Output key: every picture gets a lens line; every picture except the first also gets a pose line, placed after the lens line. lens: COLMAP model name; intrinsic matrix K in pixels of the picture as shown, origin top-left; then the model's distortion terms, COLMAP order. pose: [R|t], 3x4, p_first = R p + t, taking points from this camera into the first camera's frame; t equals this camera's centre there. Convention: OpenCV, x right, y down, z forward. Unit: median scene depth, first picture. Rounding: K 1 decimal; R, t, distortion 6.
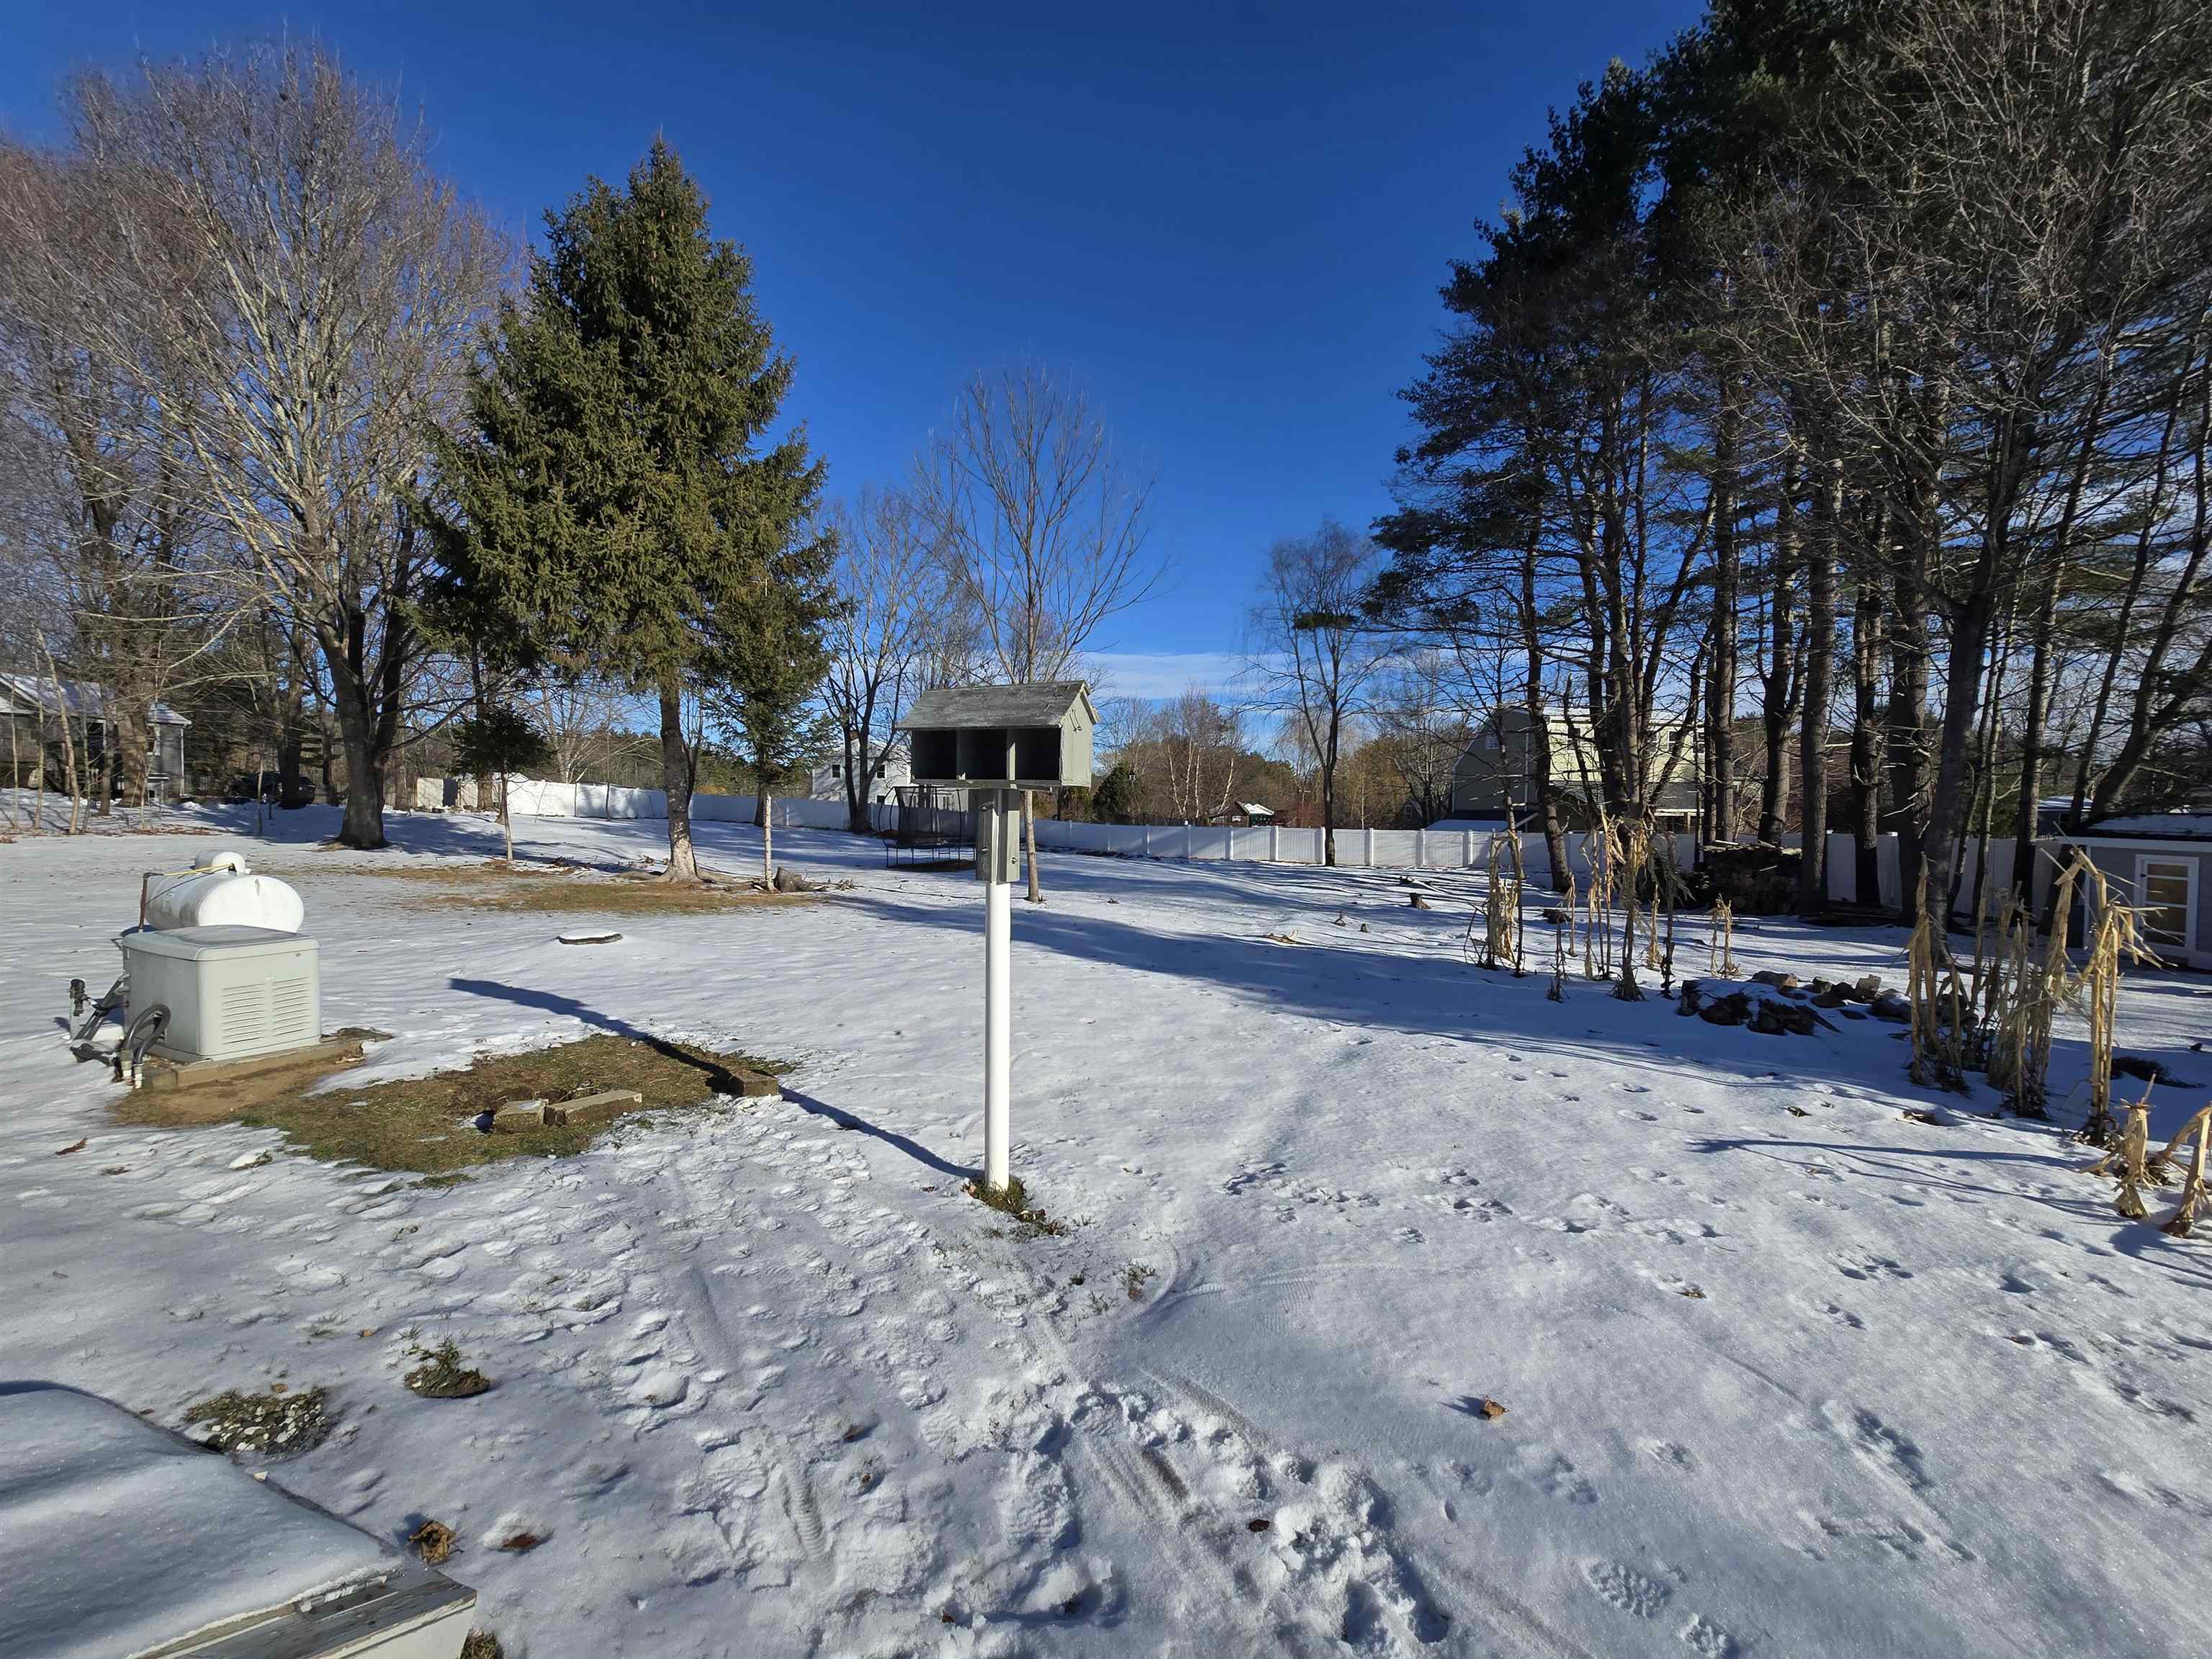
lens RADIAL K [[859.0, 0, 1133.8], [0, 859.0, 872.4], [0, 0, 1]] dist [-0.006691, 0.000033]
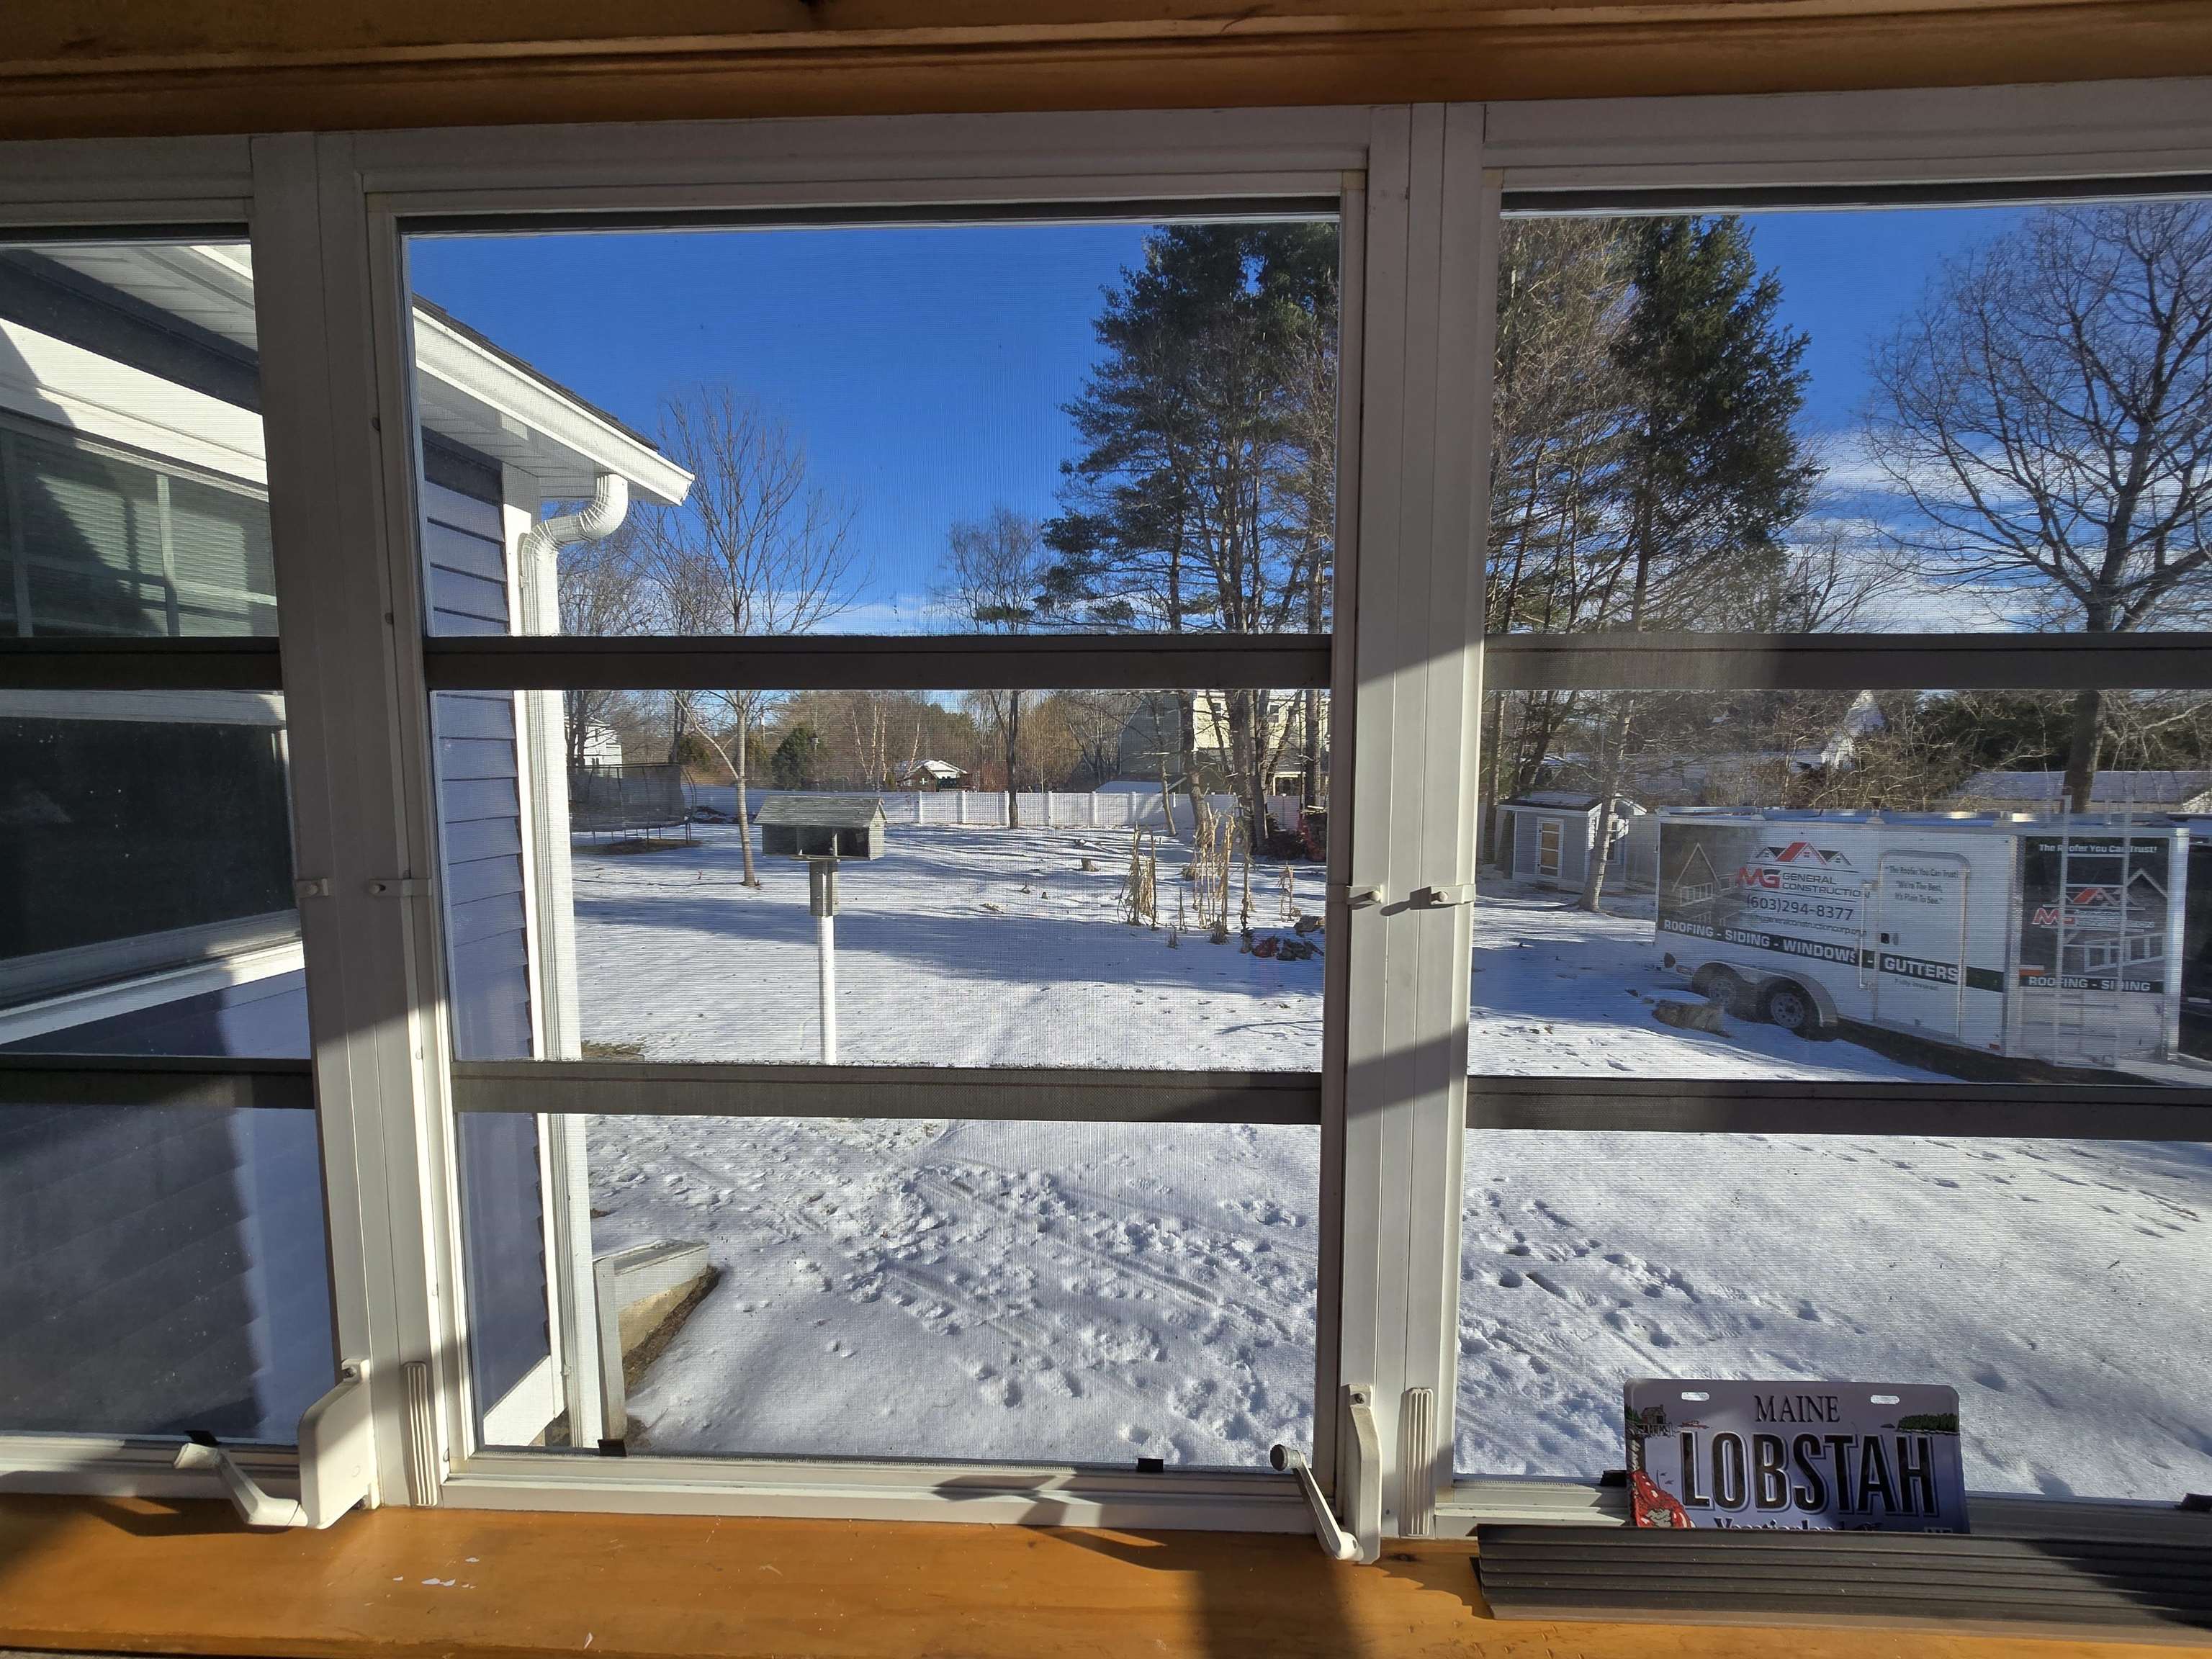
lens RADIAL K [[900.3, 0, 1125.1], [0, 900.3, 828.1], [0, 0, 1]] dist [-0.000750, -0.000119]
pose [[0.938946, -0.032354, 0.342541, -0.124404], [0.027258, 0.999435, 0.019679, -0.105890], [-0.342984, -0.009141, 0.939297, -0.500730]]
